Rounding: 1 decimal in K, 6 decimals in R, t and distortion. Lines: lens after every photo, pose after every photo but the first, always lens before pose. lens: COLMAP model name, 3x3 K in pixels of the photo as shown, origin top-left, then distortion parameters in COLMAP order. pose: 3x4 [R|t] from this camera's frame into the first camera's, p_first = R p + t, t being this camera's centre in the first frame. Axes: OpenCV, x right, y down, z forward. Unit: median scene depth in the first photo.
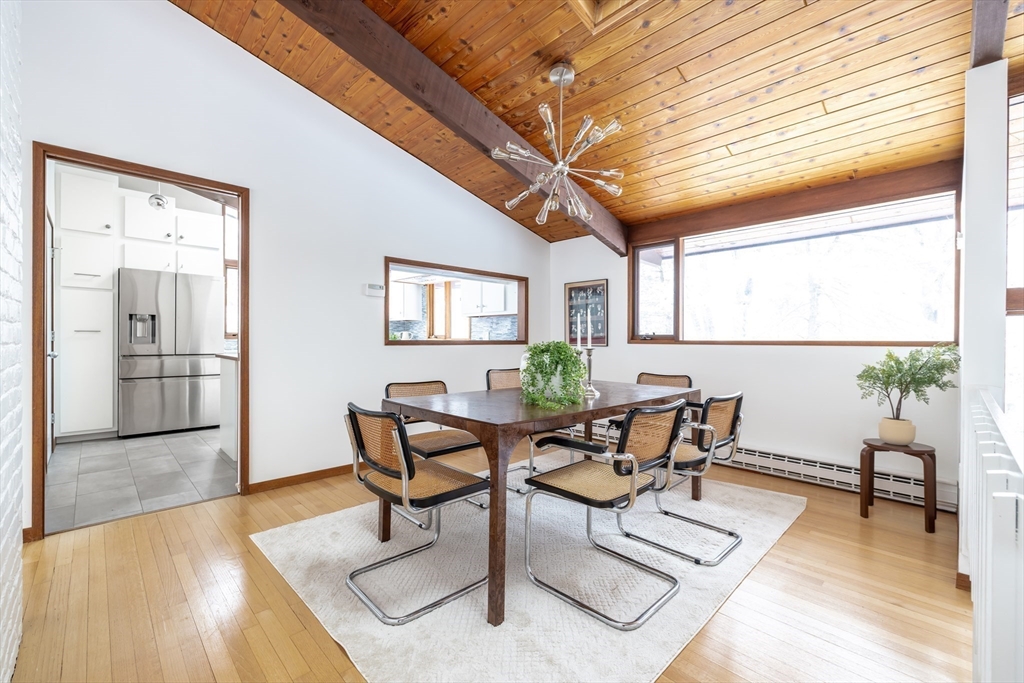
lens RADIAL K [[434.6, 0, 515.4], [0, 434.6, 341.6], [0, 0, 1]] dist [-0.001378, 0.000119]
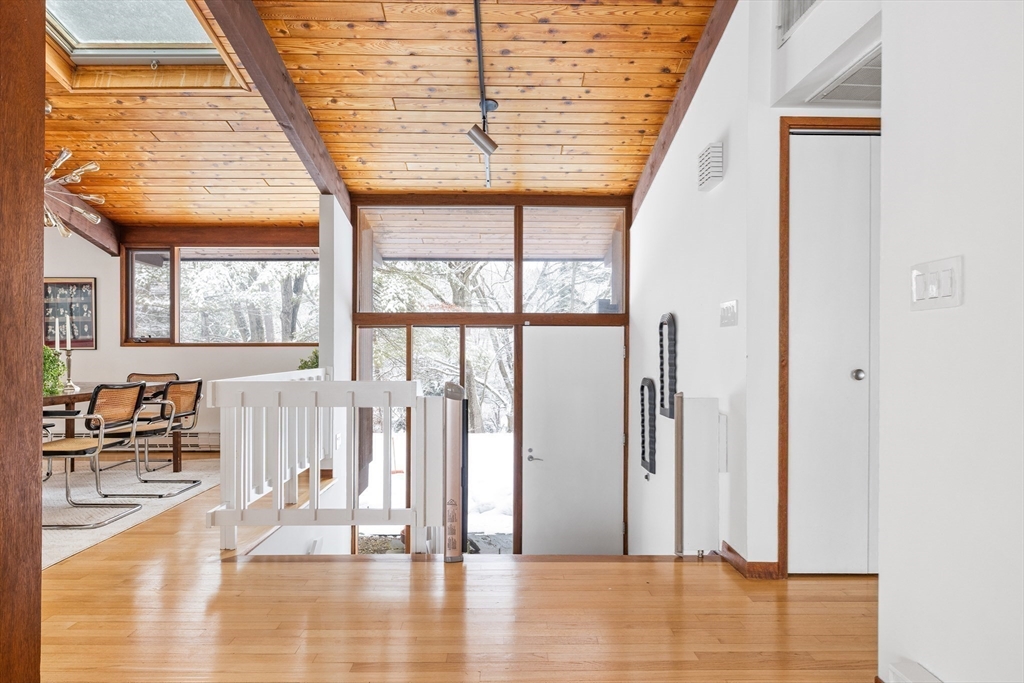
lens RADIAL K [[591.9, 0, 510.1], [0, 591.9, 340.1], [0, 0, 1]] dist [0.001992, -0.000825]
pose [[0.700203, -0.002222, 0.713941, -0.087942], [0.008831, 0.999946, -0.005549, 0.006111], [-0.713890, 0.010190, 0.700184, -0.624708]]
